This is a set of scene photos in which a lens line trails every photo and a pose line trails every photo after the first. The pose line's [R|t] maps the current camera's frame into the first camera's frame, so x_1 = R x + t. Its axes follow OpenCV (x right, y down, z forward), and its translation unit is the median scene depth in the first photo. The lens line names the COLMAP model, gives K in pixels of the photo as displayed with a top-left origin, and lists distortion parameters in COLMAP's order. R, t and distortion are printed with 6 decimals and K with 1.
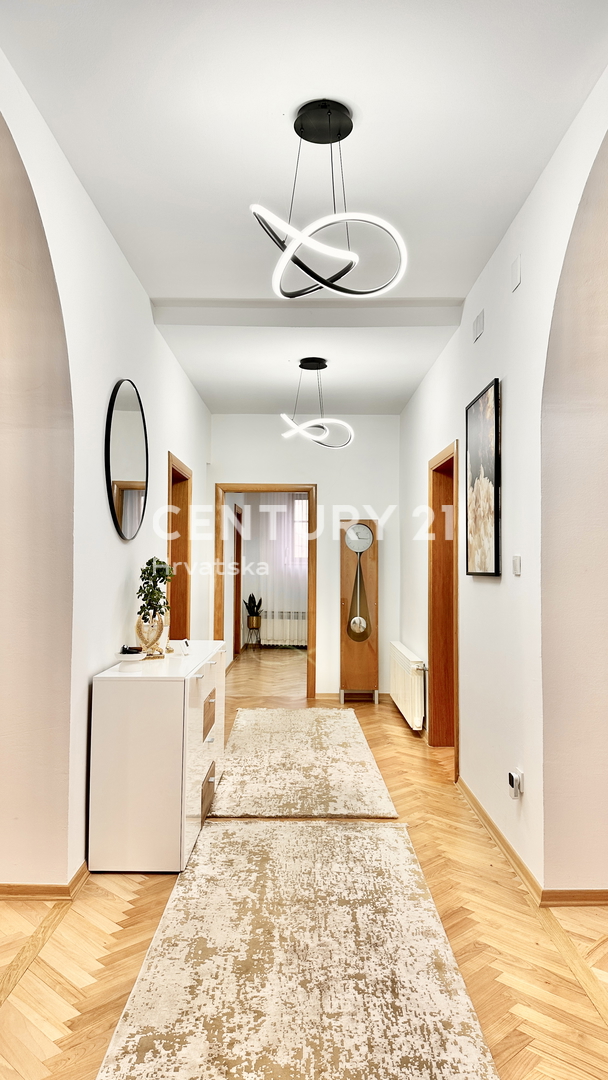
lens RADIAL K [[757.1, 0, 303.5], [0, 757.1, 541.5], [0, 0, 1]] dist [0.001227, 0.000033]
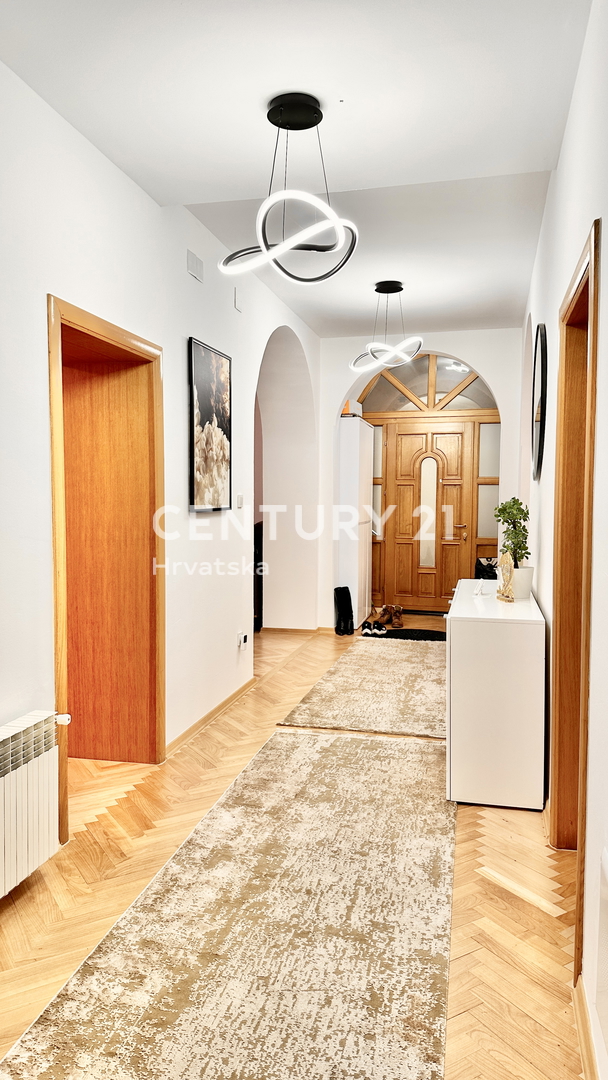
lens RADIAL K [[757.1, 0, 302.6], [0, 757.1, 540.0], [0, 0, 1]] dist [0.001227, 0.000033]
pose [[-0.972907, -0.014840, 0.230721, -0.173286], [-0.009570, 0.999667, 0.023946, 0.063693], [-0.231000, 0.021090, -0.972725, 2.197732]]
